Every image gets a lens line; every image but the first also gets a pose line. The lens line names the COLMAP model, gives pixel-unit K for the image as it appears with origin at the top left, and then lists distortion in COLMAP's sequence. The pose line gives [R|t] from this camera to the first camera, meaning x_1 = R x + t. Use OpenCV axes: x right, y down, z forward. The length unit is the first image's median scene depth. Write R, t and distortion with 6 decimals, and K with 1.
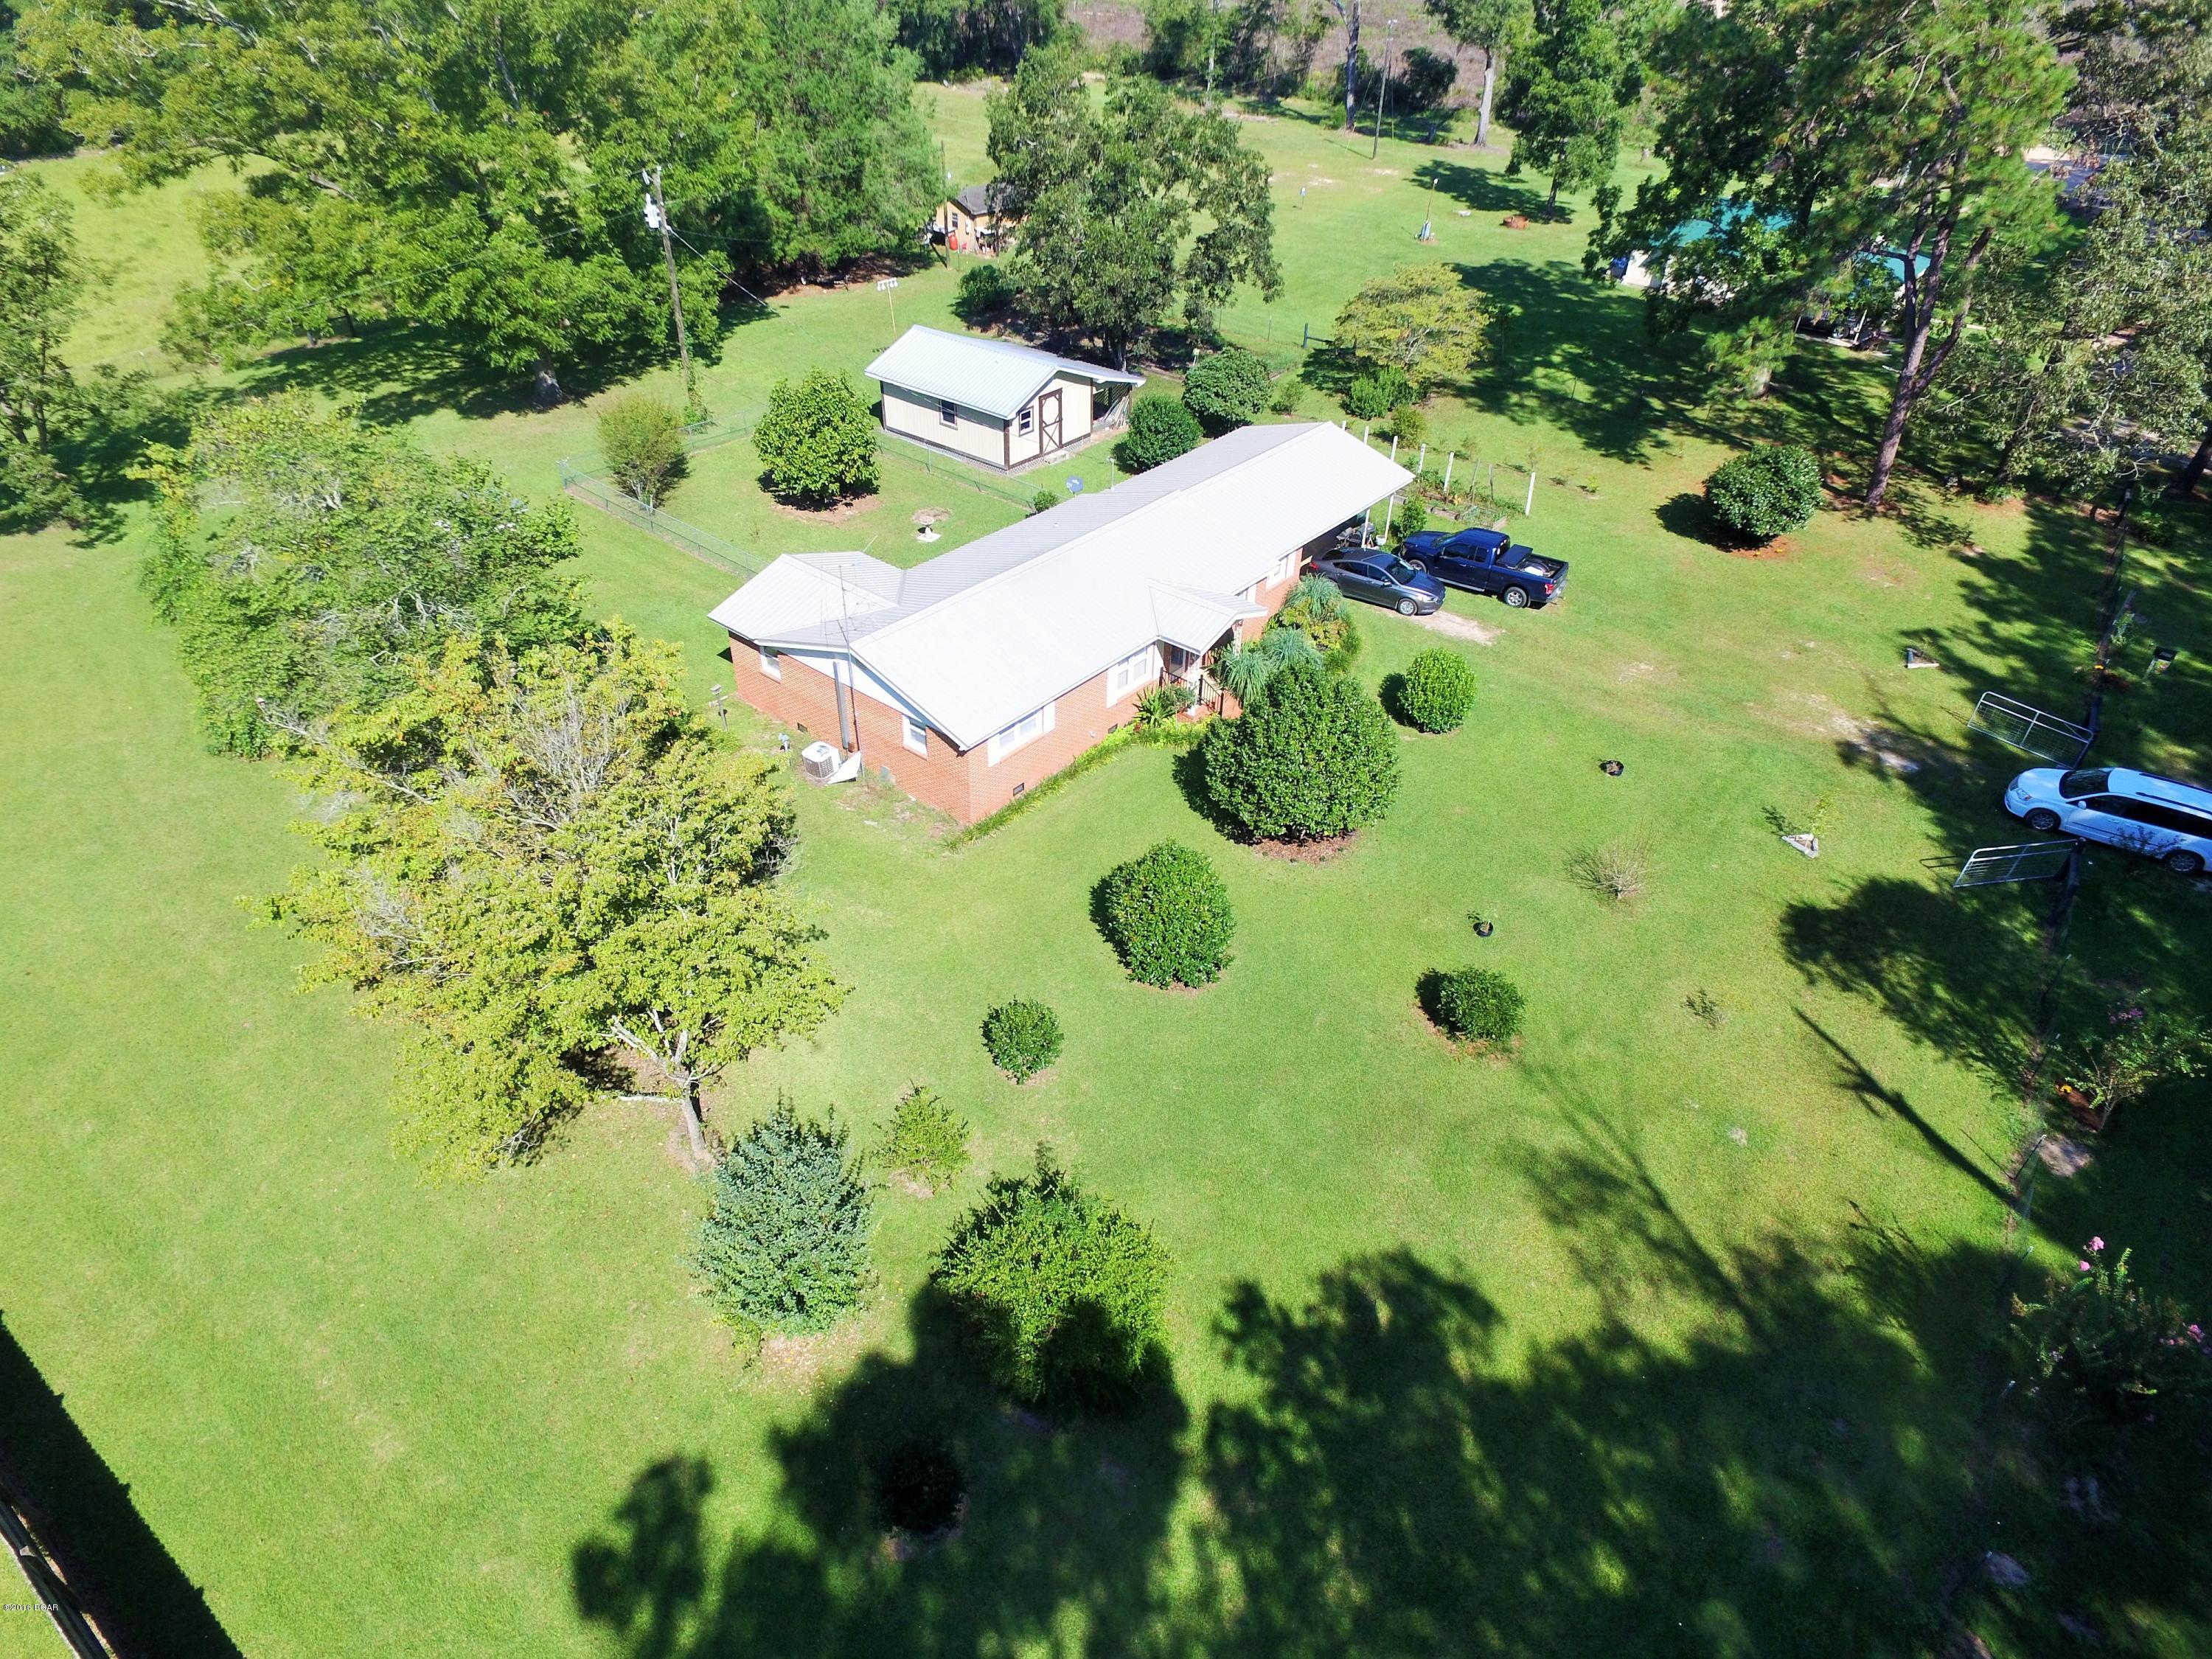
lens RADIAL K [[1293.0, 0, 1106.0], [0, 1293.0, 829.5], [0, 0, 1]] dist [-0.007409, 0.002951]
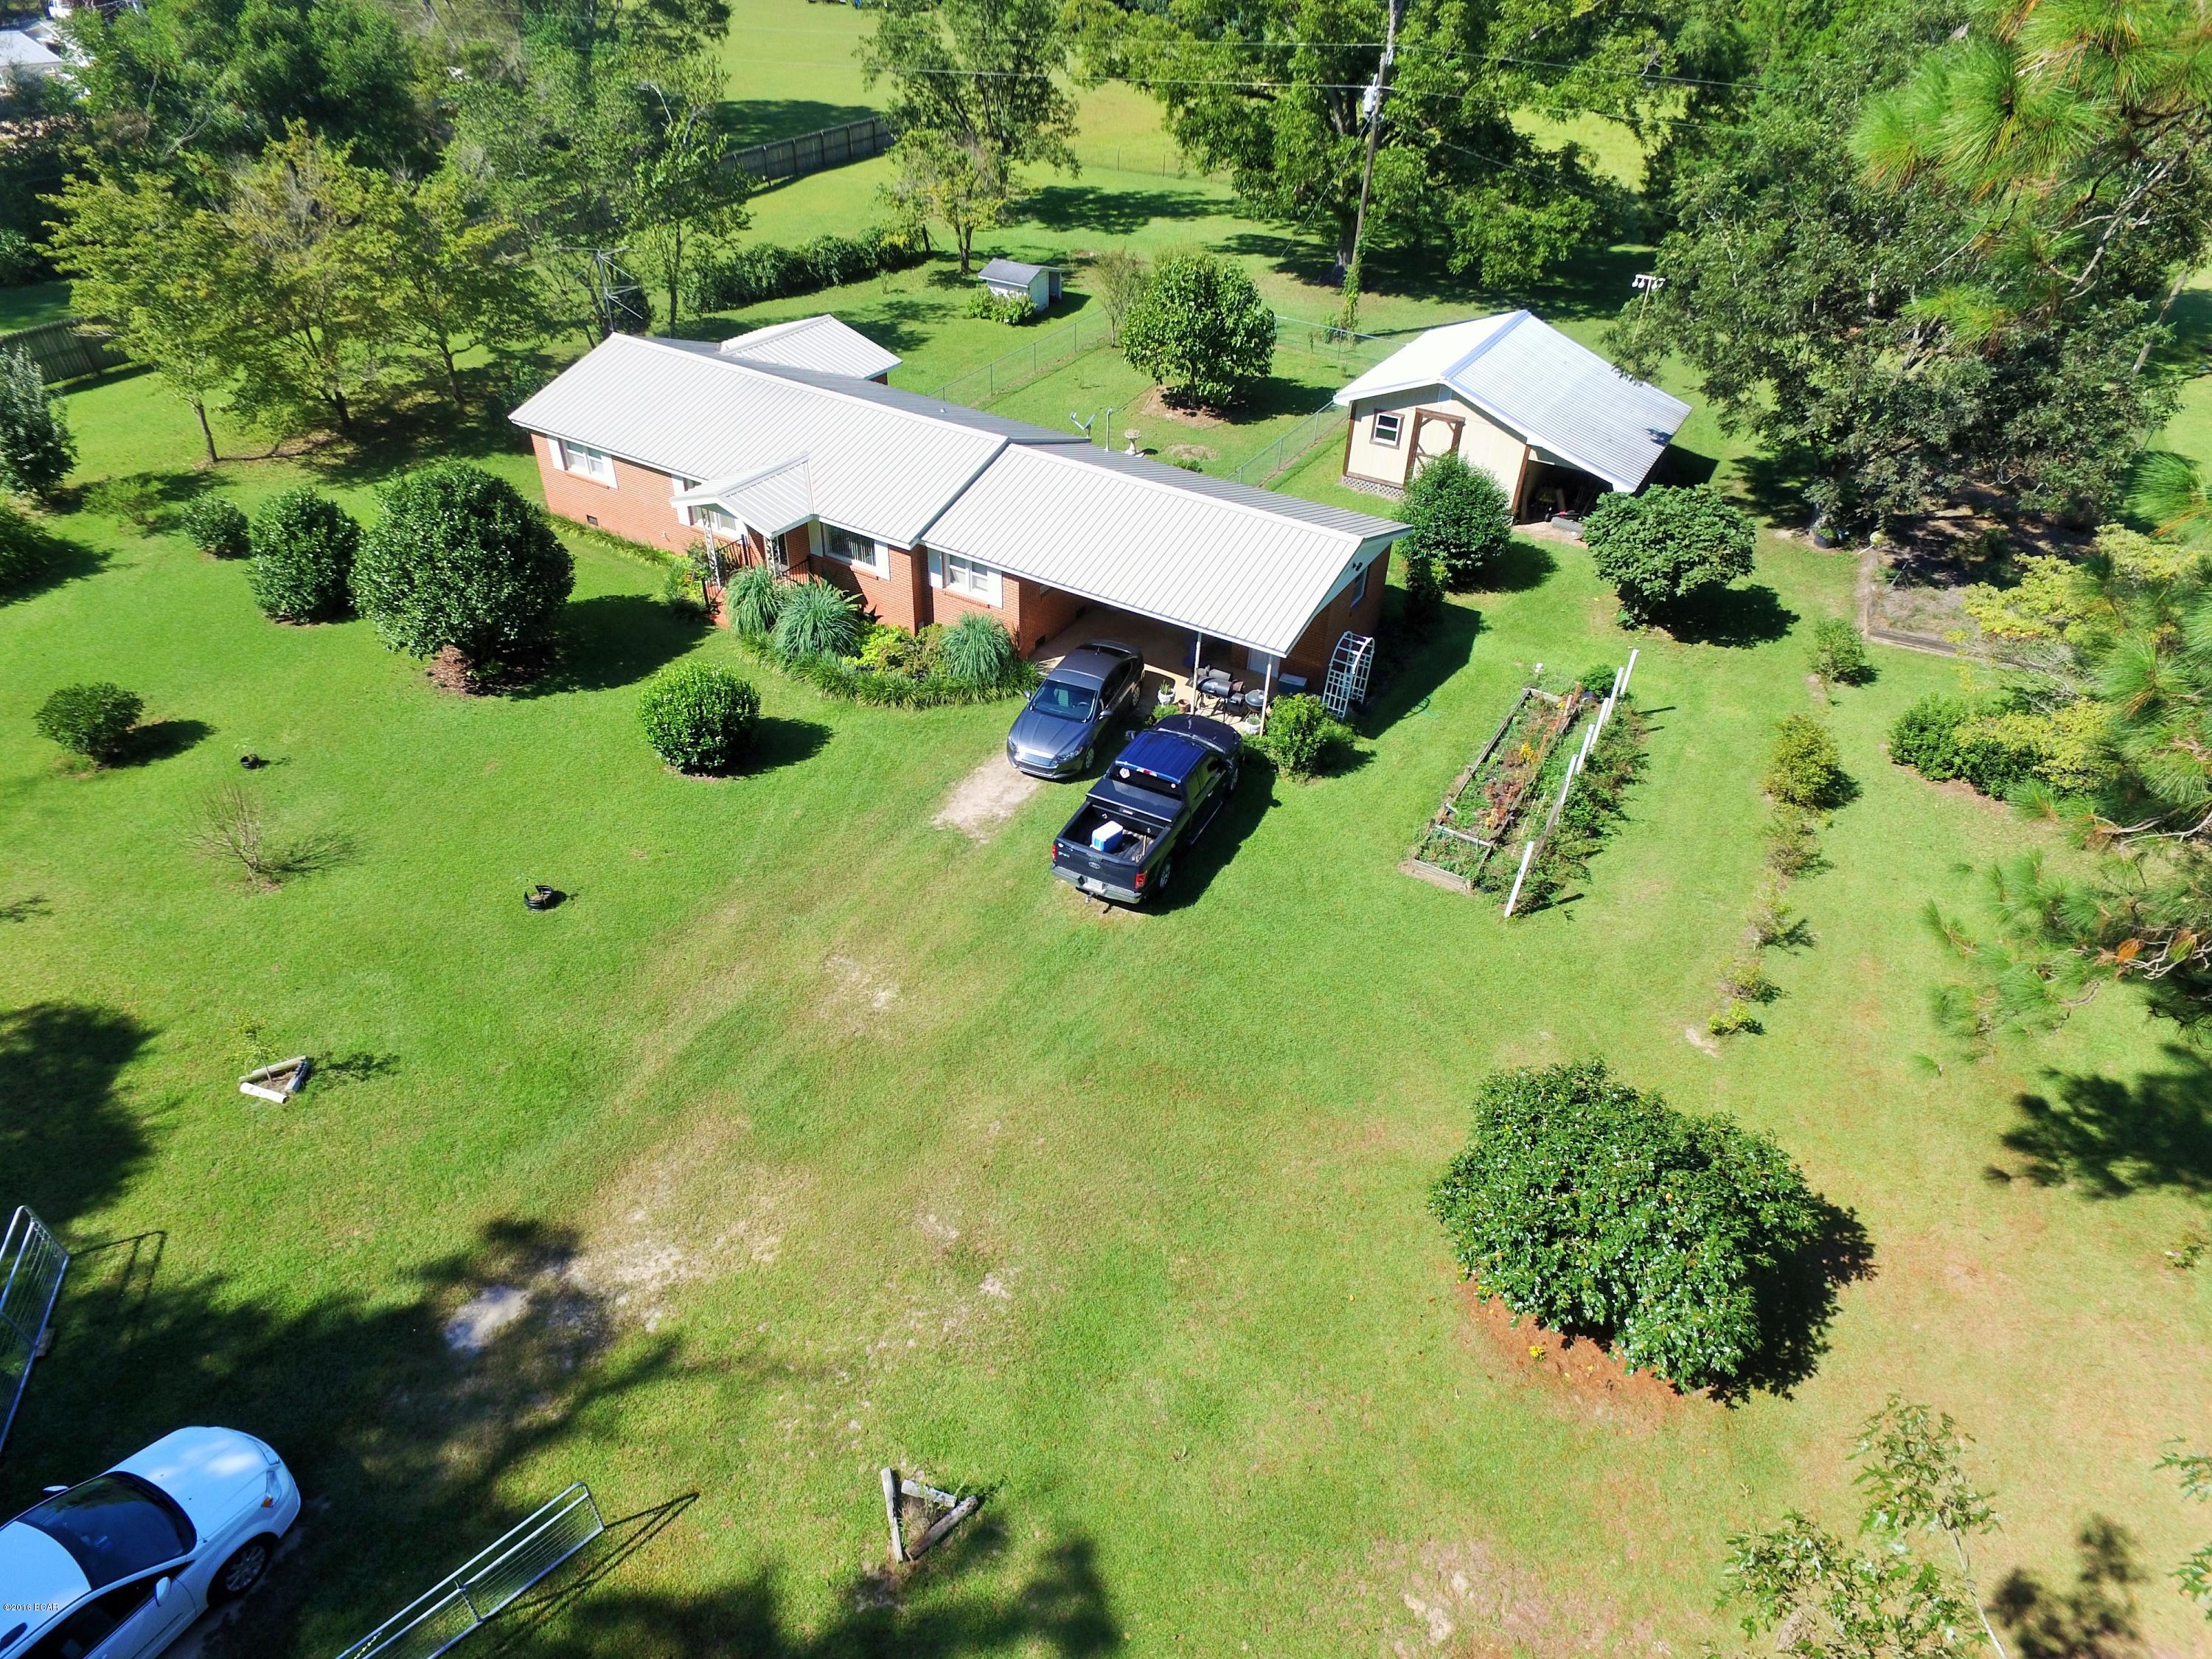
lens RADIAL K [[1293.0, 0, 1106.0], [0, 1293.0, 829.5], [0, 0, 1]] dist [-0.007409, 0.002951]
pose [[0.137797, 0.600452, -0.787698, 0.997539], [-0.614580, 0.675503, 0.407415, -0.560768], [0.776726, 0.427963, 0.462108, 0.961481]]
